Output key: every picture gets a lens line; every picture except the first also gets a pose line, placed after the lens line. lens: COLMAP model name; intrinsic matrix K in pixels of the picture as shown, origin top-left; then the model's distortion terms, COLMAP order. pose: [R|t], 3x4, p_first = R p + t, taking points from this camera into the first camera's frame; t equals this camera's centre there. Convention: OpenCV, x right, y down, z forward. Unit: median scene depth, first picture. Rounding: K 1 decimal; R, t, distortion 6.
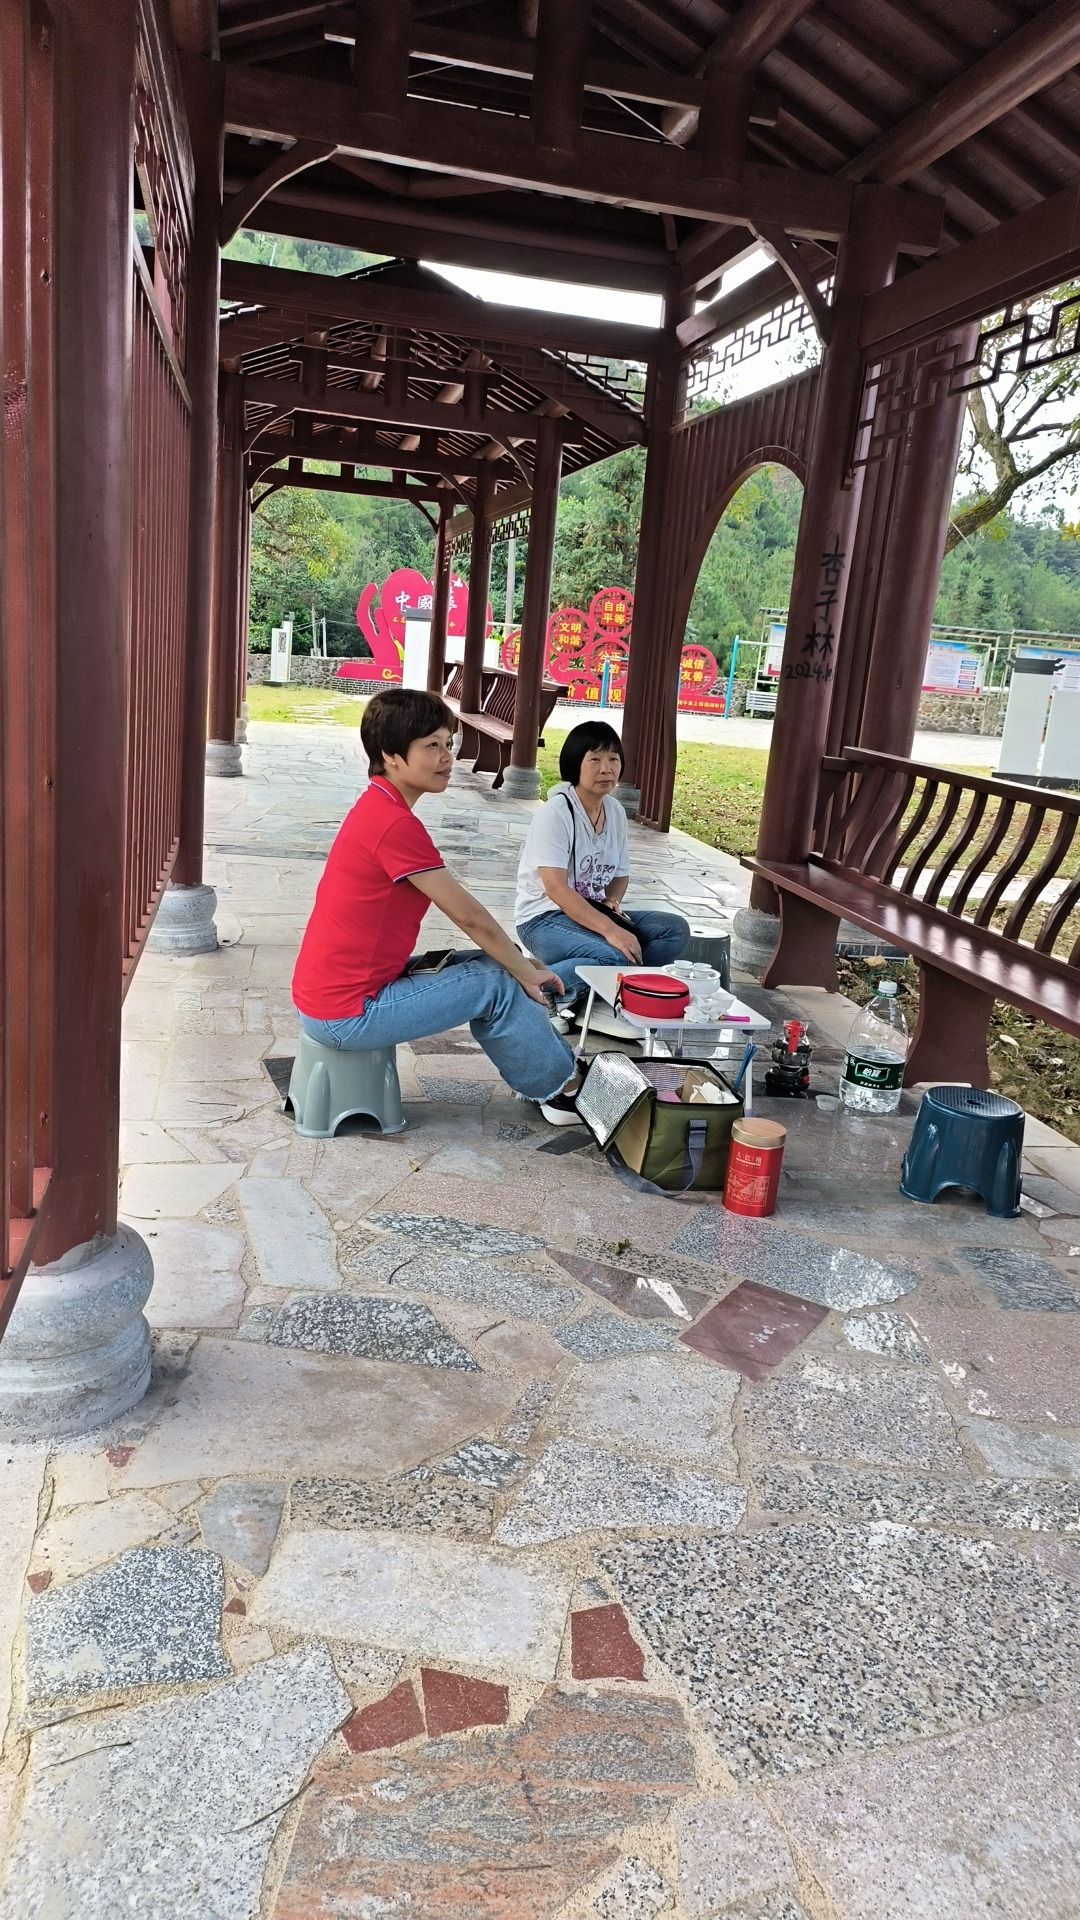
lens RADIAL K [[1290.3, 0, 540.0], [0, 1290.3, 960.0], [0, 0, 1]] dist [0.026714, 0.002293]
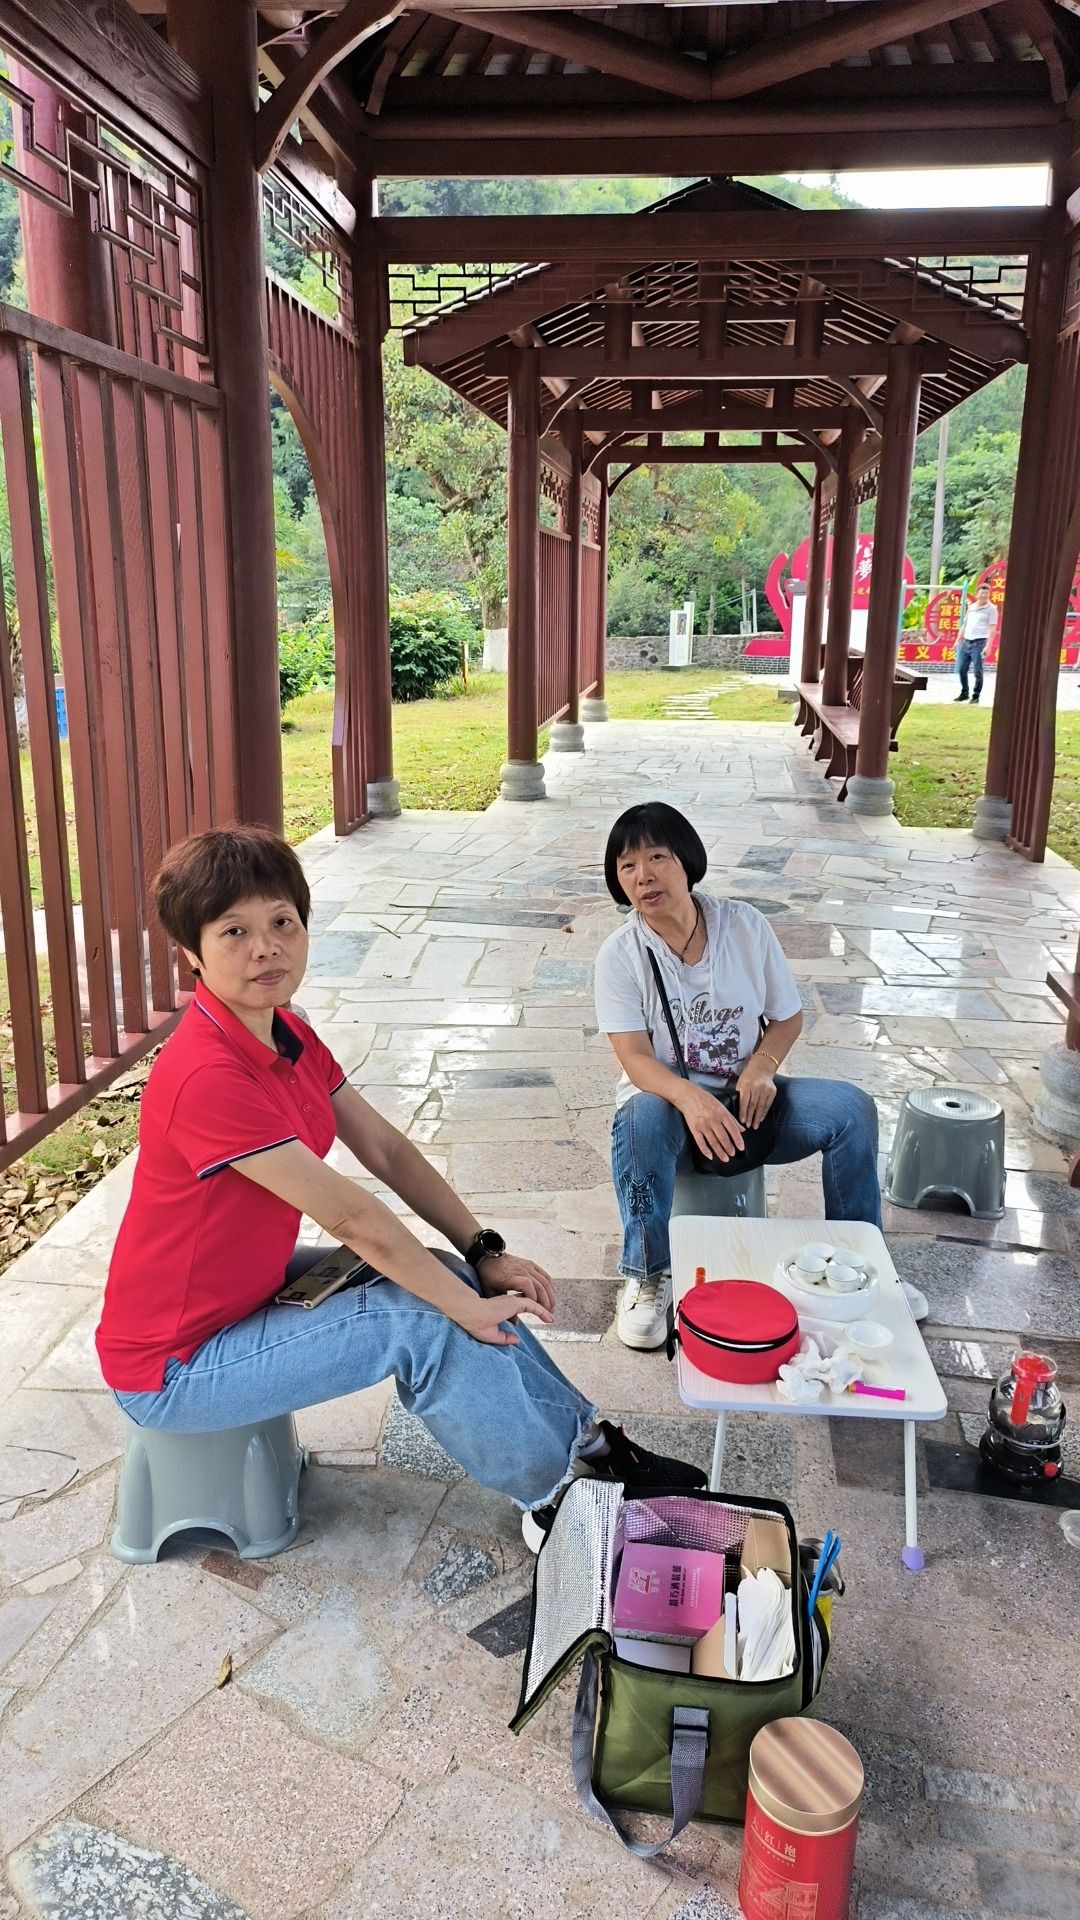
lens RADIAL K [[1290.3, 0, 540.0], [0, 1290.3, 960.0], [0, 0, 1]] dist [0.026714, 0.002293]
pose [[0.942885, 0.013976, -0.332826, 0.072289], [-0.006421, 0.999696, 0.023789, -0.055603], [0.333057, -0.020293, 0.942688, 0.160350]]
